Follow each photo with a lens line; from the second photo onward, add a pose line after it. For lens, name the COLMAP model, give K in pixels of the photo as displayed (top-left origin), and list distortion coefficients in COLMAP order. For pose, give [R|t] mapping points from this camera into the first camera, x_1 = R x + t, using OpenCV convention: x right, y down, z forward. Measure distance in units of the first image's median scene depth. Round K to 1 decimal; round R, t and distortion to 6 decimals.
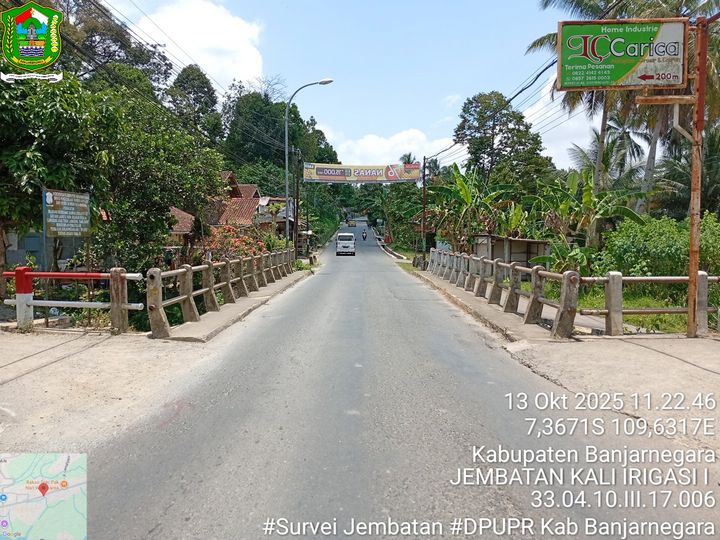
lens RADIAL K [[549.3, 0, 357.0], [0, 549.3, 267.0], [0, 0, 1]] dist [0.080036, -0.175432]
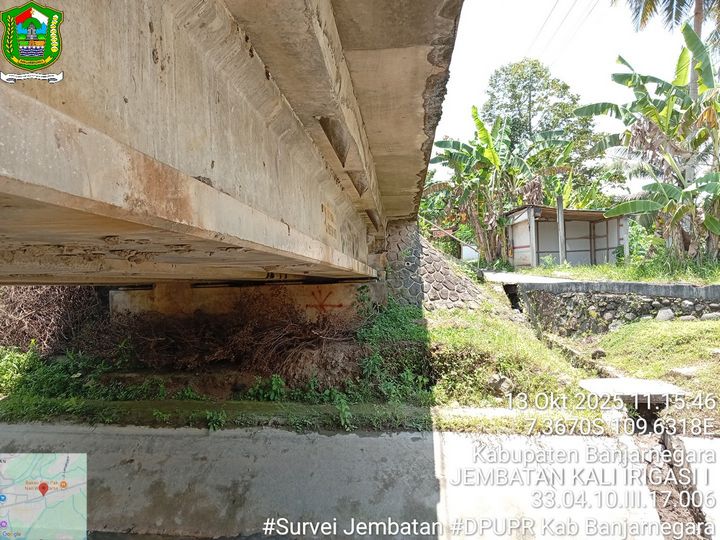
lens RADIAL K [[549.3, 0, 357.0], [0, 549.3, 267.0], [0, 0, 1]] dist [0.080036, -0.175432]
pose [[0.996939, -0.030354, -0.072057, 0.050898], [0.024096, 0.995987, -0.086189, 0.041105], [0.074384, 0.084189, 0.993670, 0.217652]]
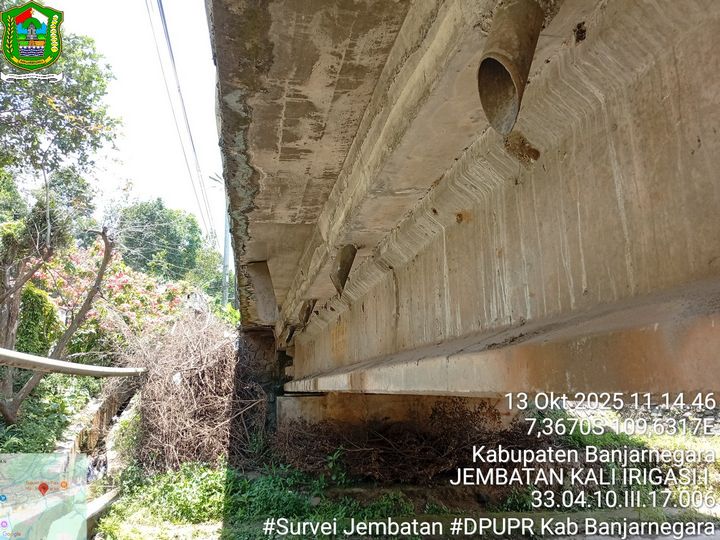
lens RADIAL K [[549.3, 0, 357.0], [0, 549.3, 267.0], [0, 0, 1]] dist [0.080036, -0.175432]
pose [[0.980067, 0.023779, 0.197241, -0.051215], [0.030257, 0.963365, -0.266483, 0.038798], [-0.196352, 0.267139, 0.943442, 0.217175]]
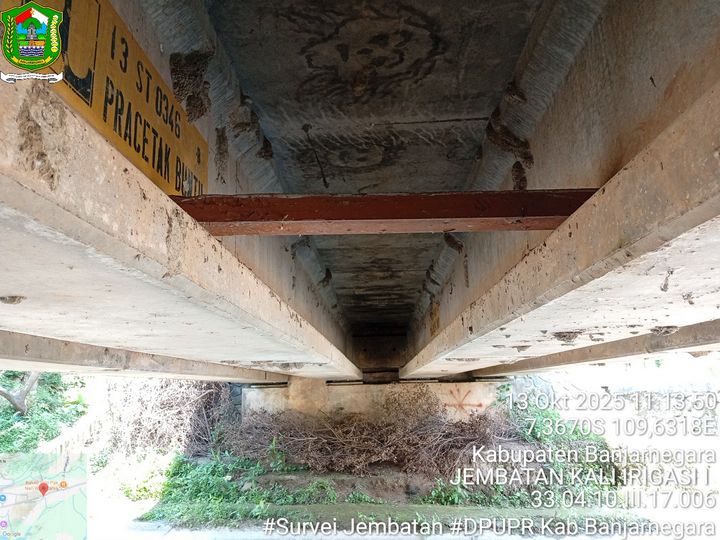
lens RADIAL K [[549.3, 0, 357.0], [0, 549.3, 267.0], [0, 0, 1]] dist [0.080036, -0.175432]
pose [[0.999173, -0.029707, -0.027771, 0.001096], [0.021073, 0.962297, -0.271183, 0.042675], [0.034780, 0.270374, 0.962127, 0.211819]]
